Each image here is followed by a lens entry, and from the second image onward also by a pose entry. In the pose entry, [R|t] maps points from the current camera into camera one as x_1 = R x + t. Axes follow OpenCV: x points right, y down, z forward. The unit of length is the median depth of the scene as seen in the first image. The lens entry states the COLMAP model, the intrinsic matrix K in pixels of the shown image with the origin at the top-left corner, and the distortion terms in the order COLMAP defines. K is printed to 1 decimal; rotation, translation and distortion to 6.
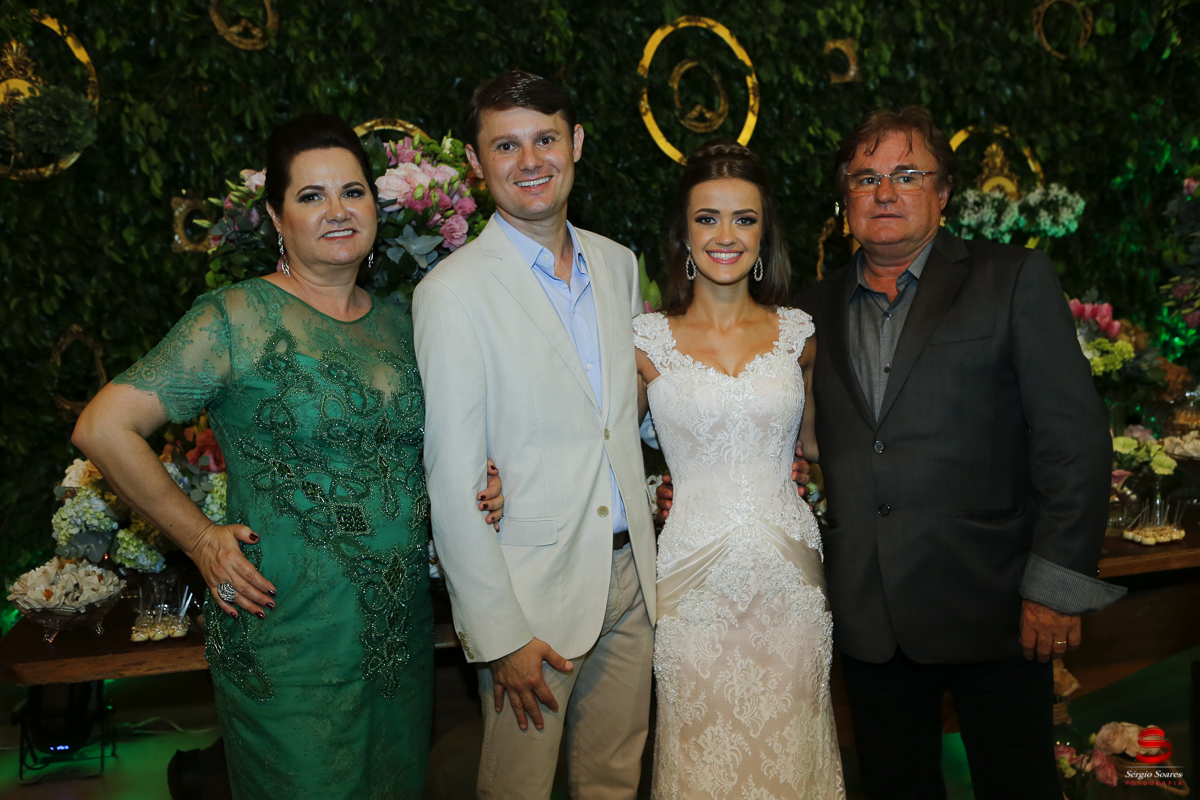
lens RADIAL K [[1168.2, 0, 606.5], [0, 1168.2, 386.9], [0, 0, 1]] dist [-0.031011, 0.000000]
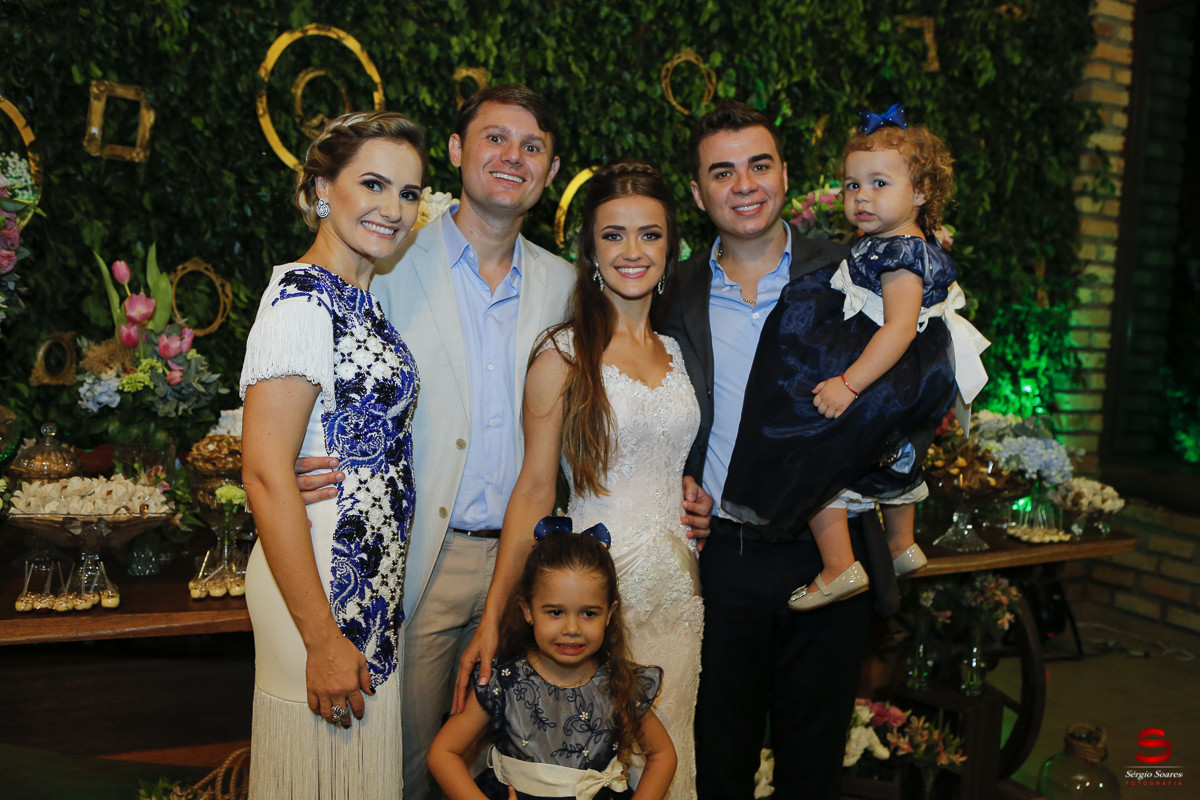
lens RADIAL K [[1096.6, 0, 603.8], [0, 1096.6, 387.5], [0, 0, 1]] dist [-0.042032, 0.000000]
pose [[0.975139, 0.076528, 0.207959, 0.138057], [-0.071778, 0.996960, -0.030305, 0.001799], [-0.209646, 0.014625, 0.977668, 0.043257]]
